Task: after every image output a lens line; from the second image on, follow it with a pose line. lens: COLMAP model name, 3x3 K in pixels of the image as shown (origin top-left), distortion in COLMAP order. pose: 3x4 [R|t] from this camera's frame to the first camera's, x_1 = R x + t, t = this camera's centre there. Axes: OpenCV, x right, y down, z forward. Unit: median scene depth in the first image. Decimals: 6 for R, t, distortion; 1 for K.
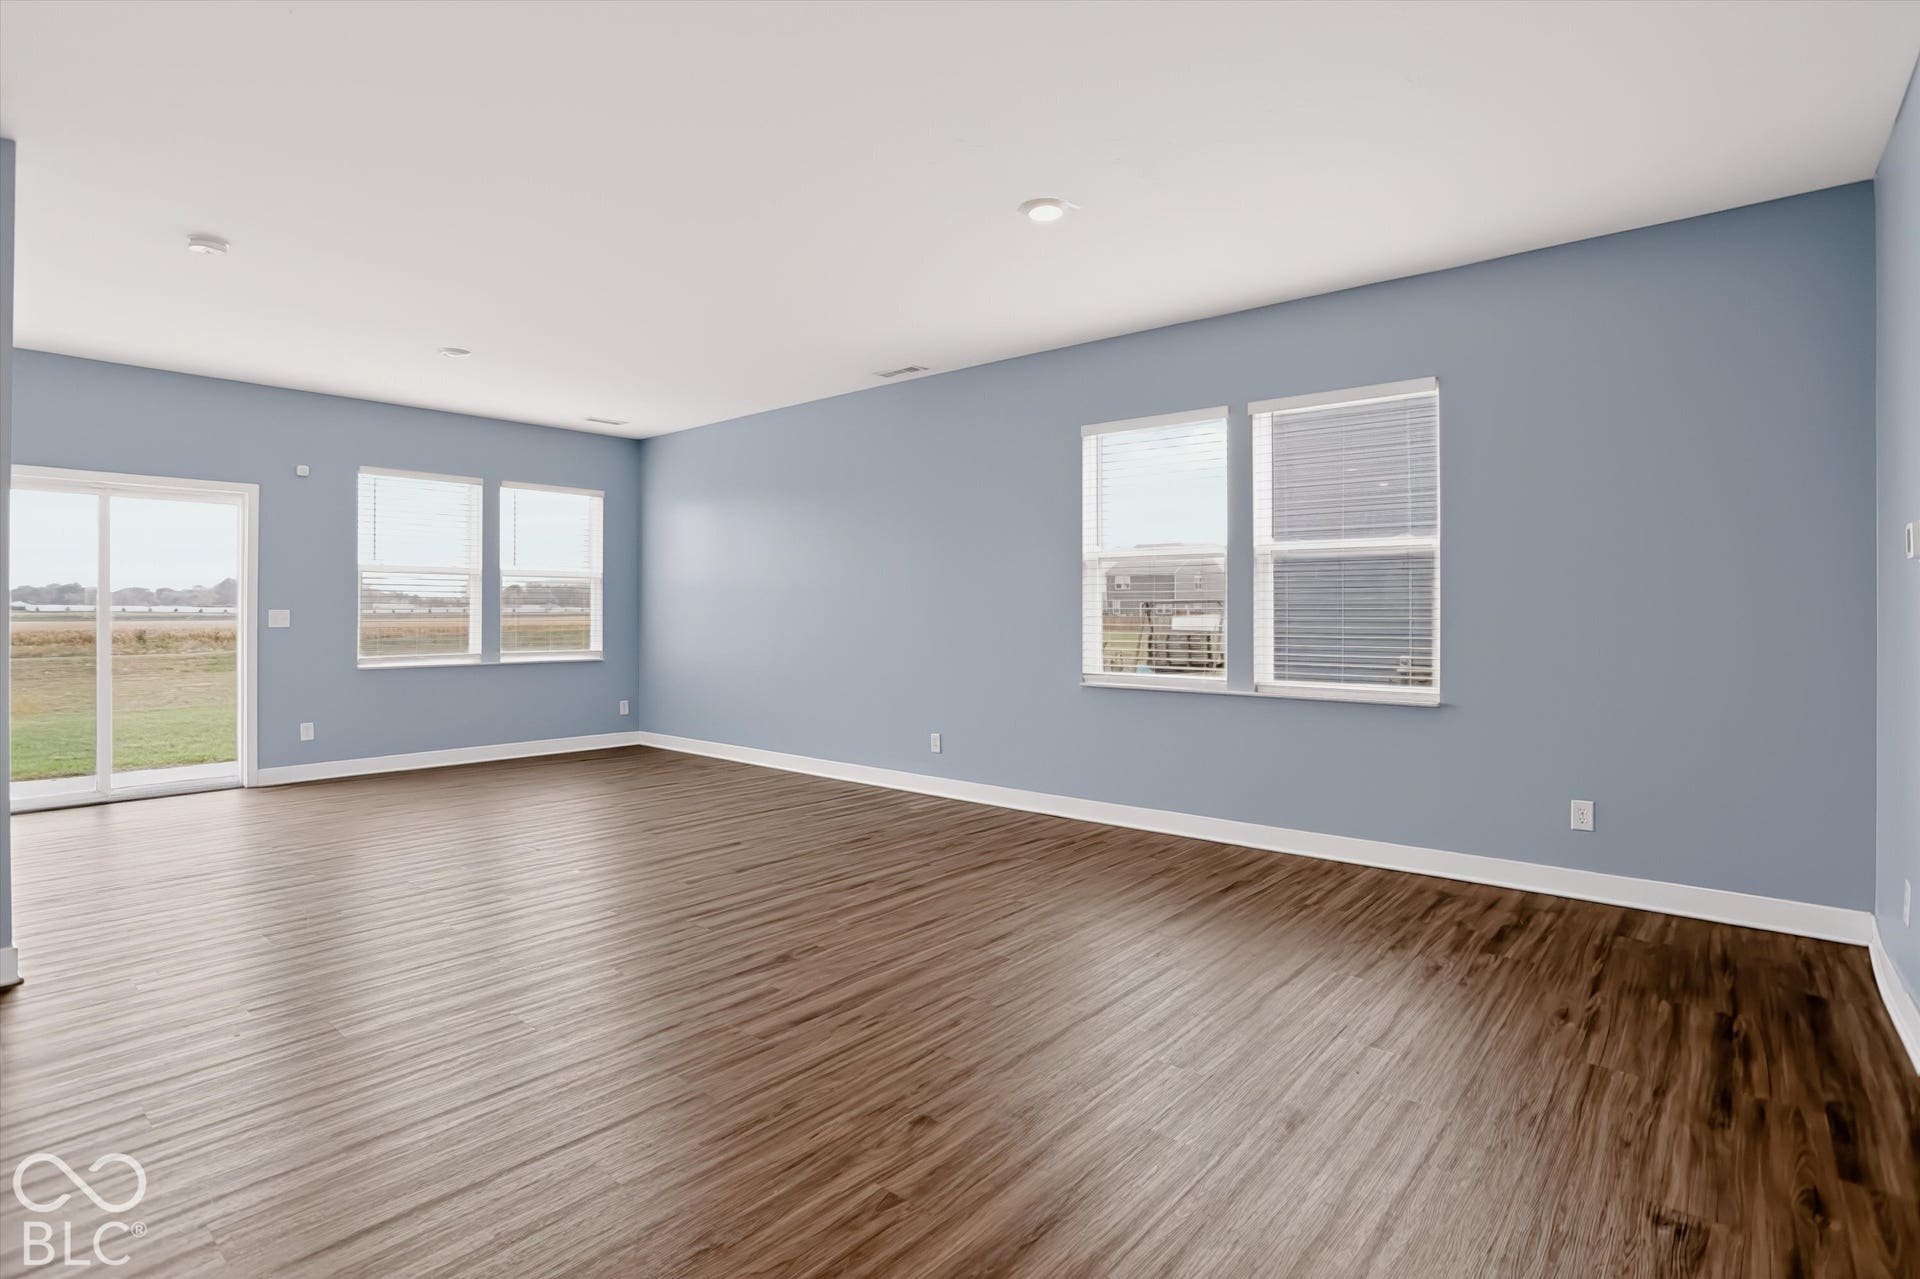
lens RADIAL K [[941.7, 0, 947.7], [0, 941.7, 643.7], [0, 0, 1]] dist [-0.046651, 0.007883]
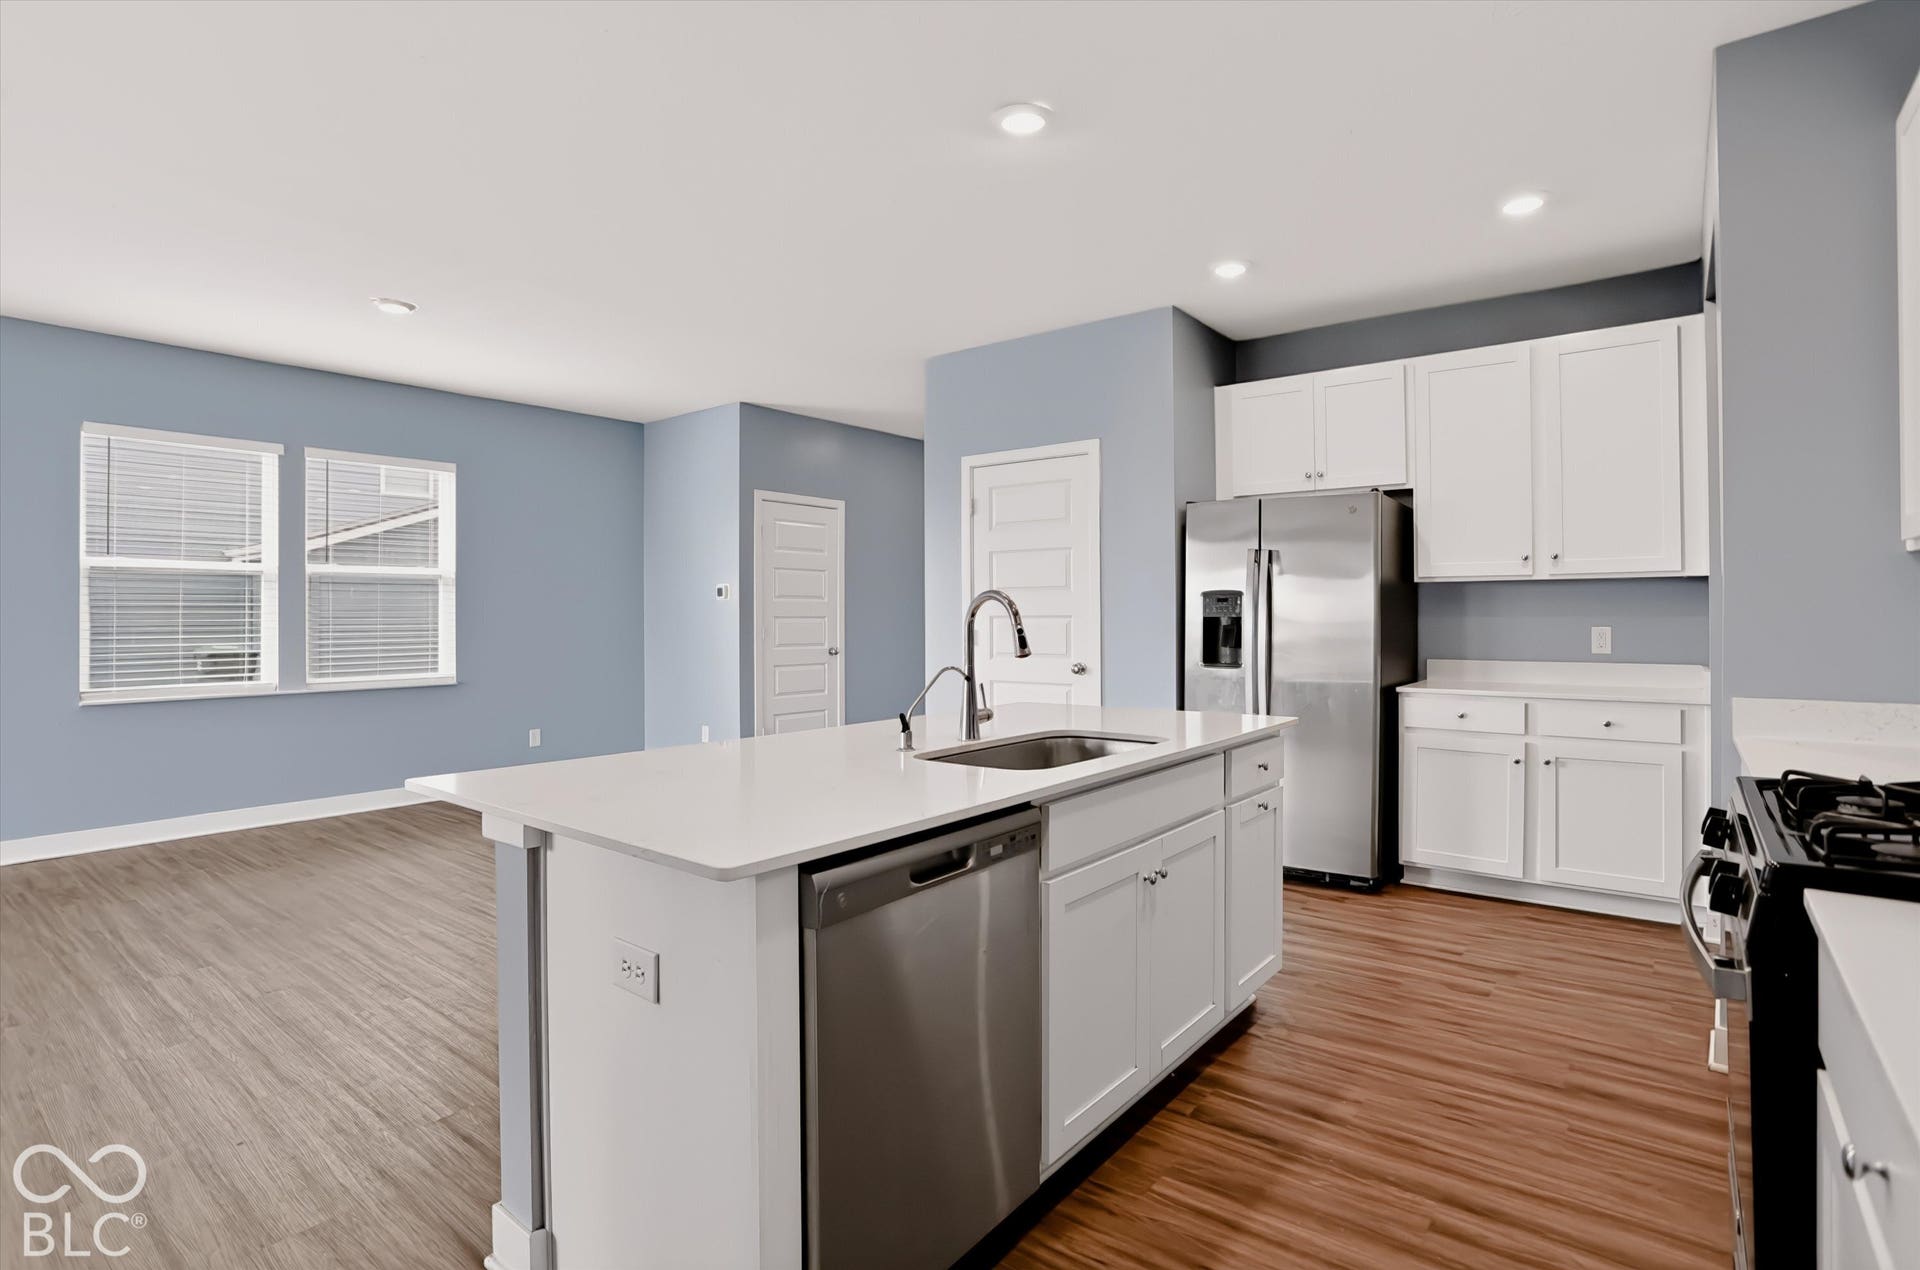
lens RADIAL K [[971.7, 0, 966.0], [0, 971.7, 632.7], [0, 0, 1]] dist [-0.017756, 0.000729]
pose [[-0.055141, -0.016045, 0.998350, -0.767143], [0.038465, 0.999095, 0.018182, -0.009358], [-0.997737, 0.039404, -0.054473, 0.174877]]
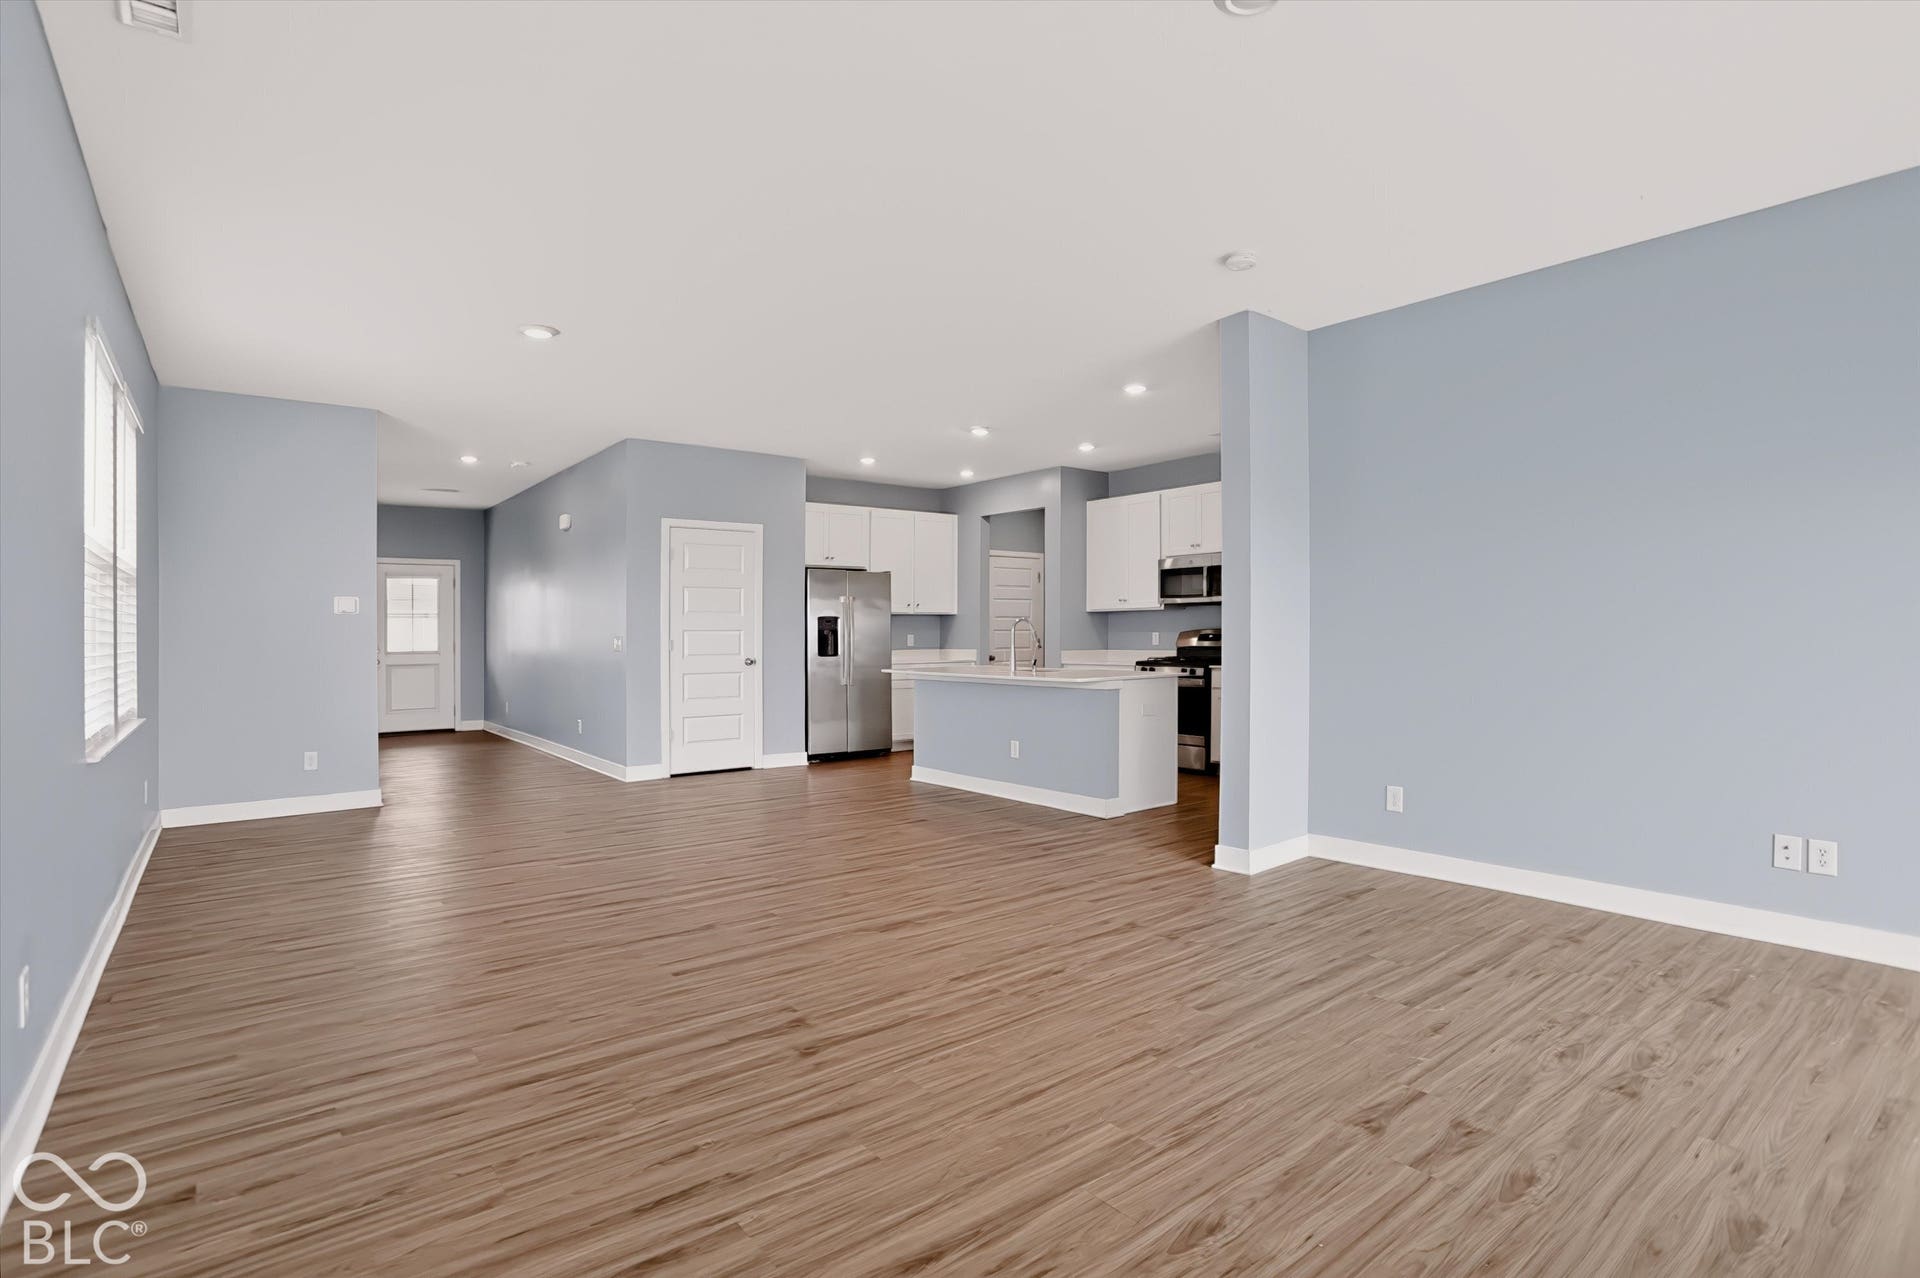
lens RADIAL K [[941.7, 0, 977.2], [0, 941.7, 634.4], [0, 0, 1]] dist [-0.046651, 0.007883]
pose [[-0.986076, 0.007420, 0.166131, -0.457599], [0.013771, 0.999216, 0.037110, -0.044683], [-0.165726, 0.038881, -0.985405, 1.348311]]
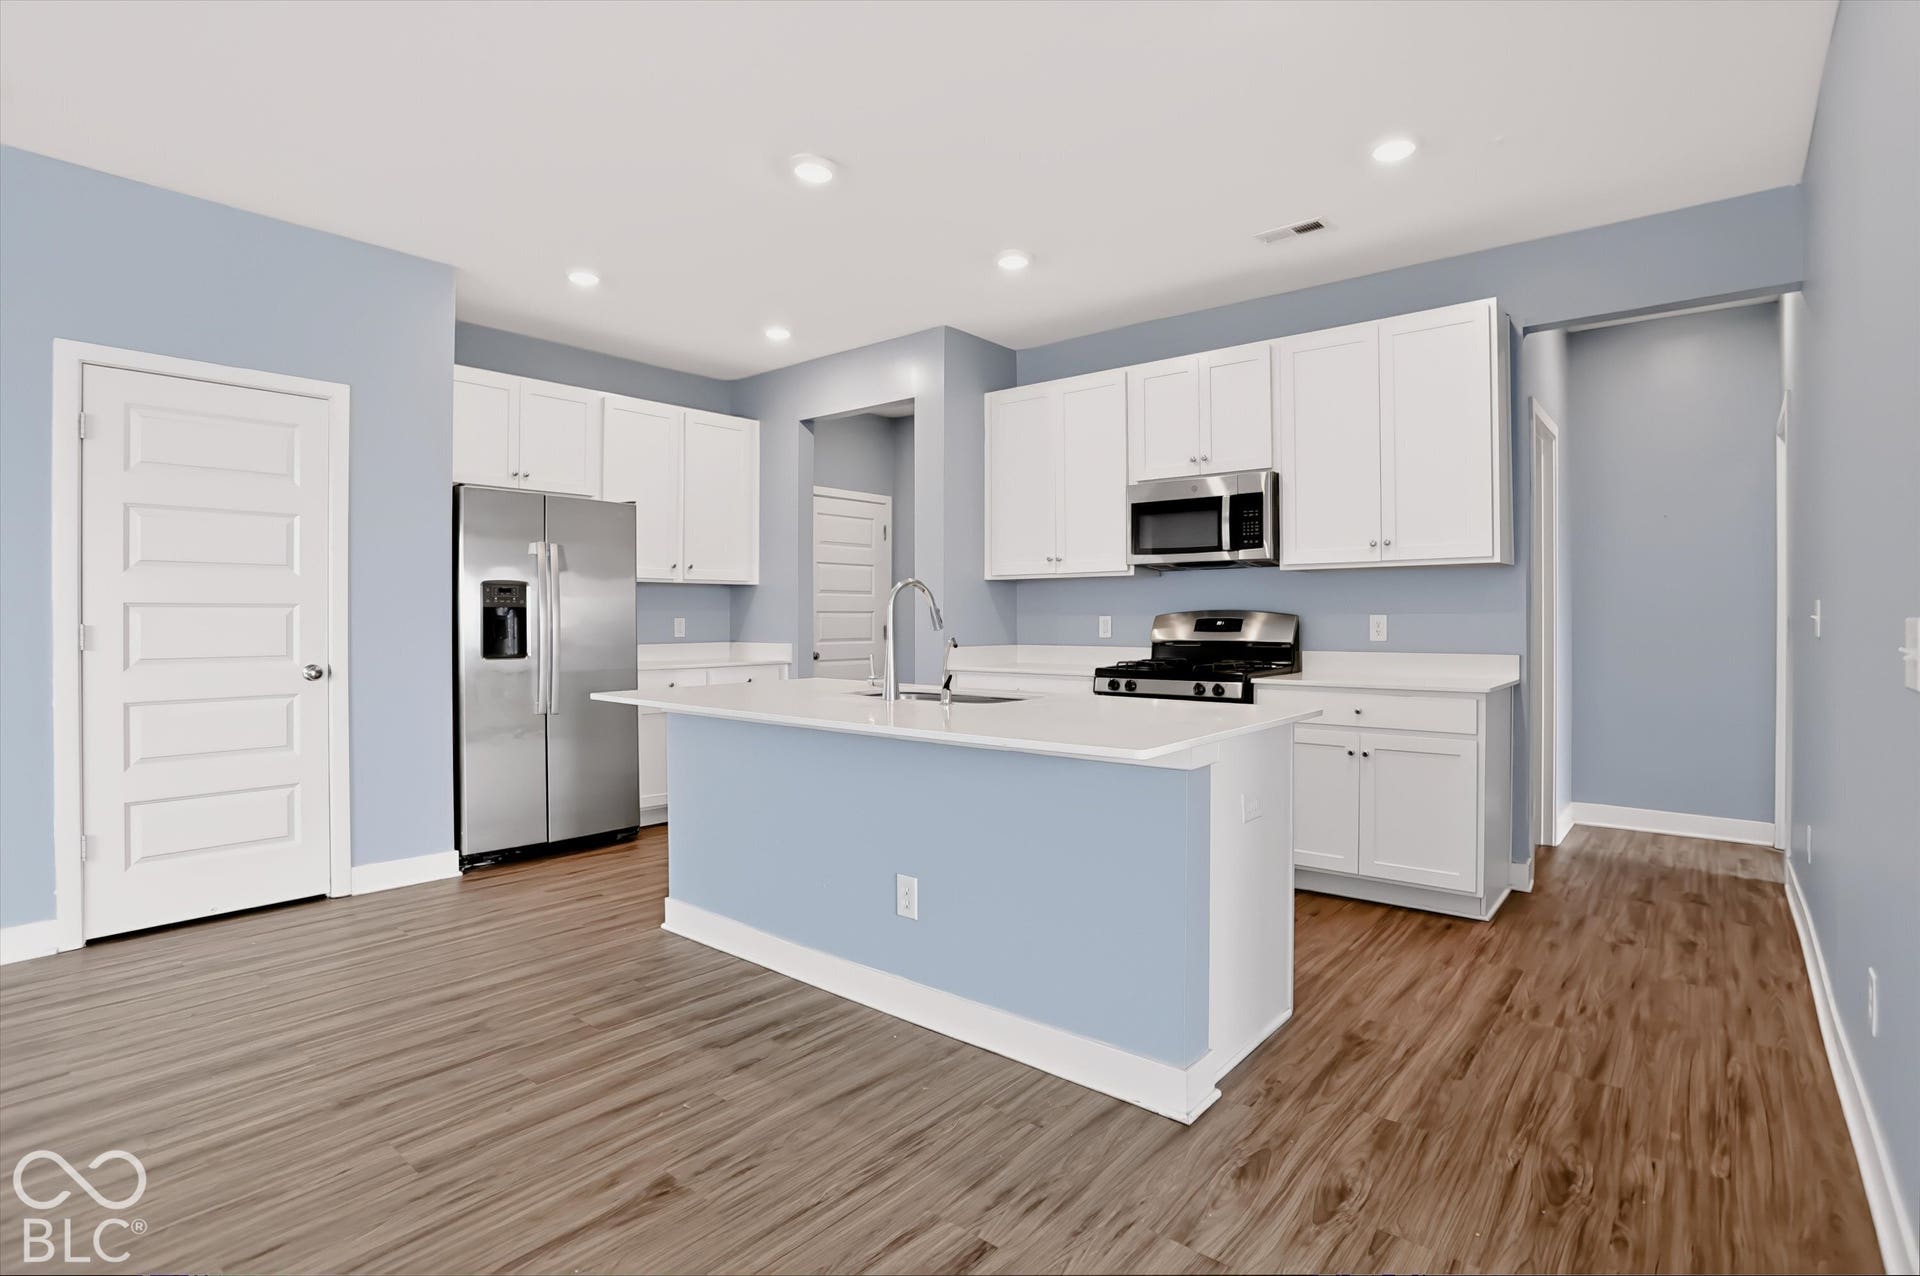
lens RADIAL K [[941.7, 0, 960.5], [0, 941.7, 637.2], [0, 0, 1]] dist [-0.046651, 0.007883]
pose [[-0.999627, 0.003171, -0.027113, -0.326297], [0.001628, 0.998388, 0.056731, -0.018012], [0.027249, 0.056666, -0.998021, 0.684133]]
